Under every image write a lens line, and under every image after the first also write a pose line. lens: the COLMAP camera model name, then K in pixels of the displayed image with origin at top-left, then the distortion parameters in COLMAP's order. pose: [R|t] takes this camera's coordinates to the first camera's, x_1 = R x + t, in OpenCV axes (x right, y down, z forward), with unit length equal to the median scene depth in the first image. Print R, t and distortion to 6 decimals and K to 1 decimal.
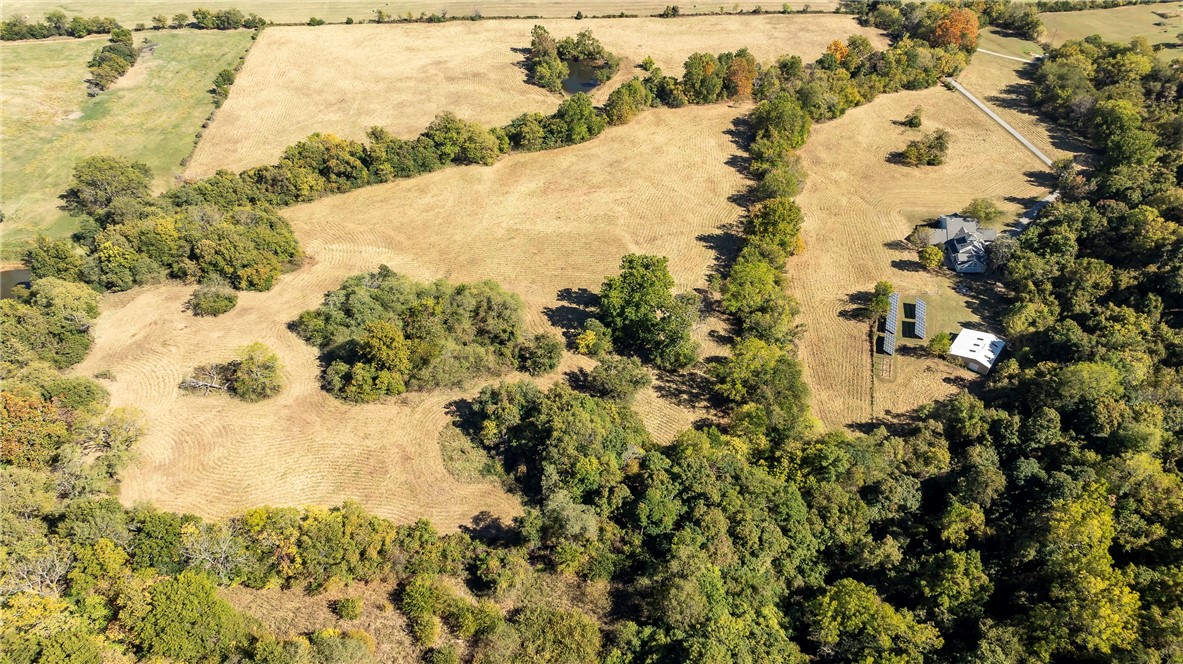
lens RADIAL K [[844.0, 0, 597.0], [0, 844.0, 325.4], [0, 0, 1]] dist [-0.000933, 0.000215]
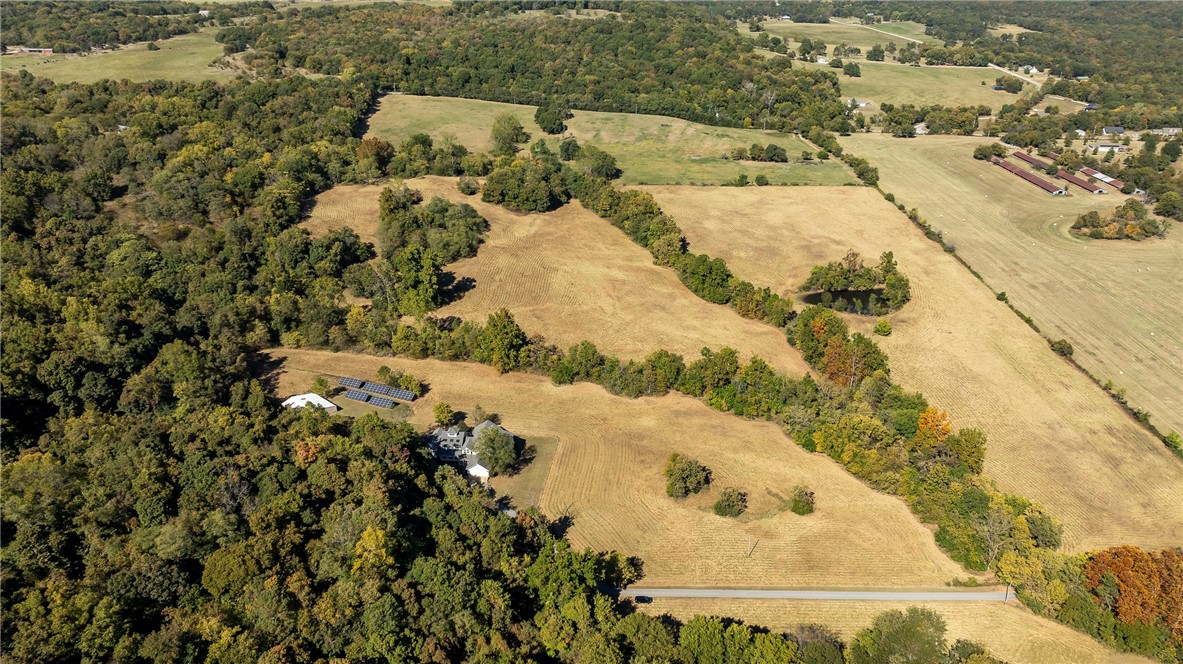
lens RADIAL K [[844.0, 0, 597.0], [0, 844.0, 325.4], [0, 0, 1]] dist [-0.000933, 0.000215]
pose [[-0.056008, 0.440603, -0.895953, 1.009634], [-0.652721, 0.662887, 0.366791, -0.519951], [0.755525, 0.605351, 0.250464, 0.668872]]
